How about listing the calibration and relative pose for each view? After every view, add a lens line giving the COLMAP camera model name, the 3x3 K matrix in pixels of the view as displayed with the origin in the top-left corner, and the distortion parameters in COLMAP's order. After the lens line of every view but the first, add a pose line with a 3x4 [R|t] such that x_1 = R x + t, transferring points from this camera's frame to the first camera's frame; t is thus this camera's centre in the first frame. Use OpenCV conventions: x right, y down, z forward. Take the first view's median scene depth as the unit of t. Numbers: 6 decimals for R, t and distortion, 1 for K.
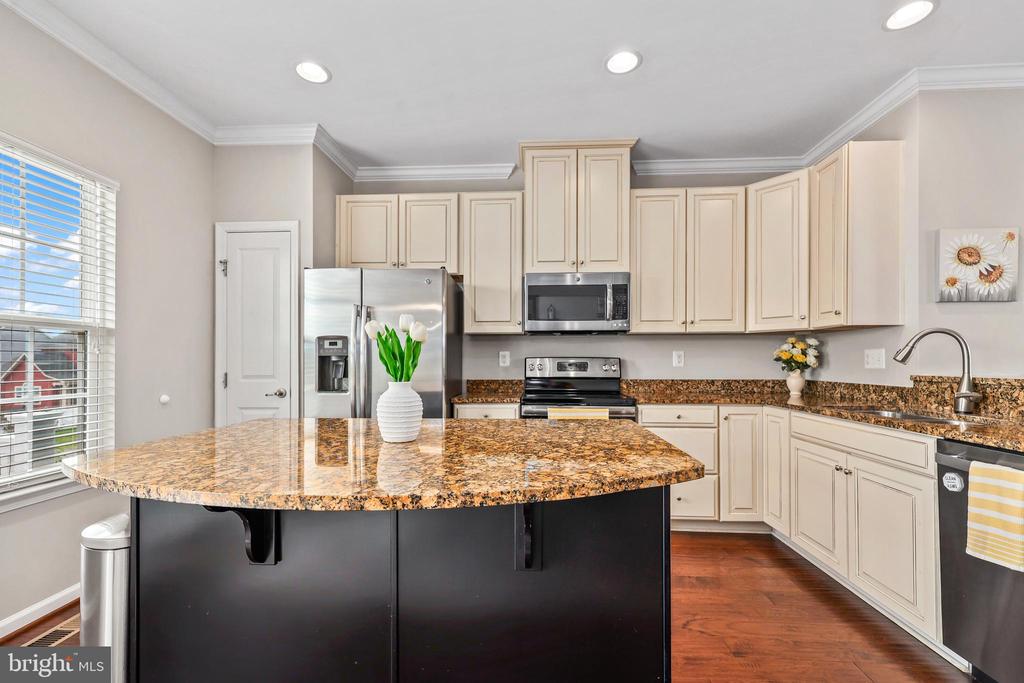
lens RADIAL K [[429.6, 0, 511.1], [0, 429.6, 361.3], [0, 0, 1]] dist [0.000602, 0.000003]
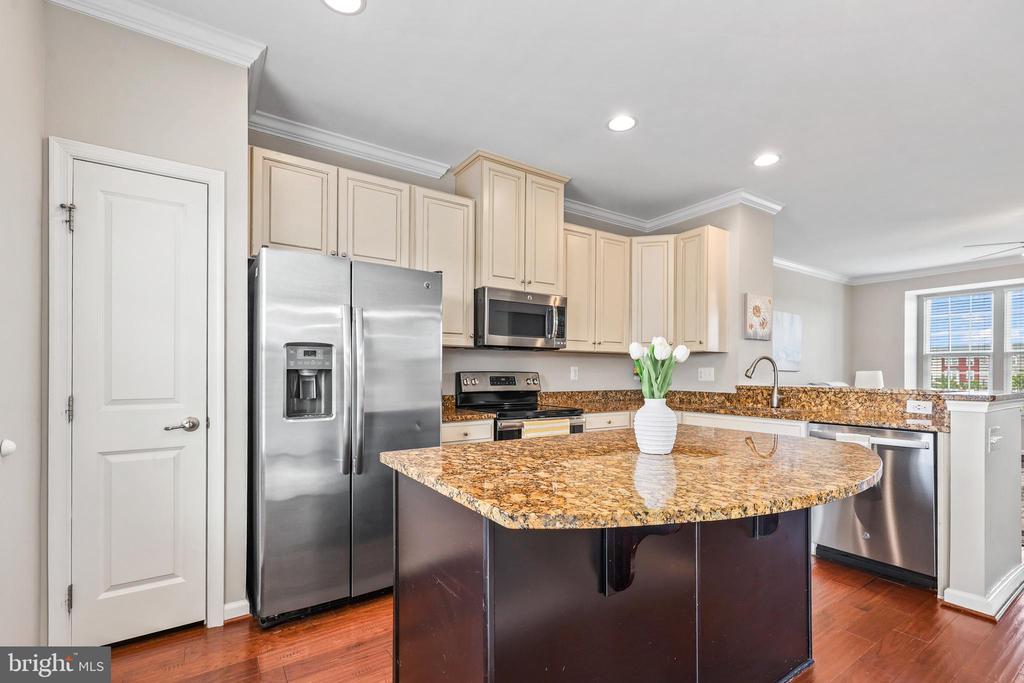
lens RADIAL K [[459.1, 0, 509.6], [0, 459.1, 372.9], [0, 0, 1]] dist [0.000349, -0.000086]
pose [[0.799187, 0.003160, 0.601074, -0.583794], [-0.002615, 0.999995, -0.001781, -0.005445], [-0.601077, -0.000148, 0.799191, 0.140144]]
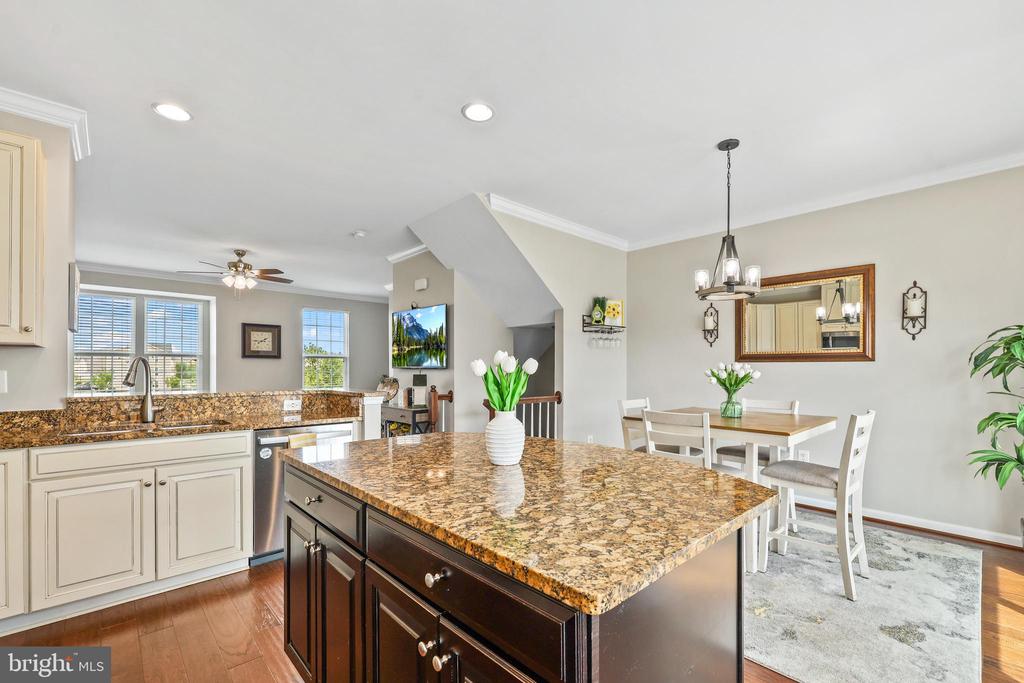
lens RADIAL K [[451.1, 0, 510.4], [0, 451.1, 371.2], [0, 0, 1]] dist [0.024355, 0.000096]
pose [[-0.732732, 0.000389, 0.680517, -0.496582], [0.001296, 0.999999, 0.000824, -0.024737], [-0.680516, 0.001485, -0.732732, 0.893975]]
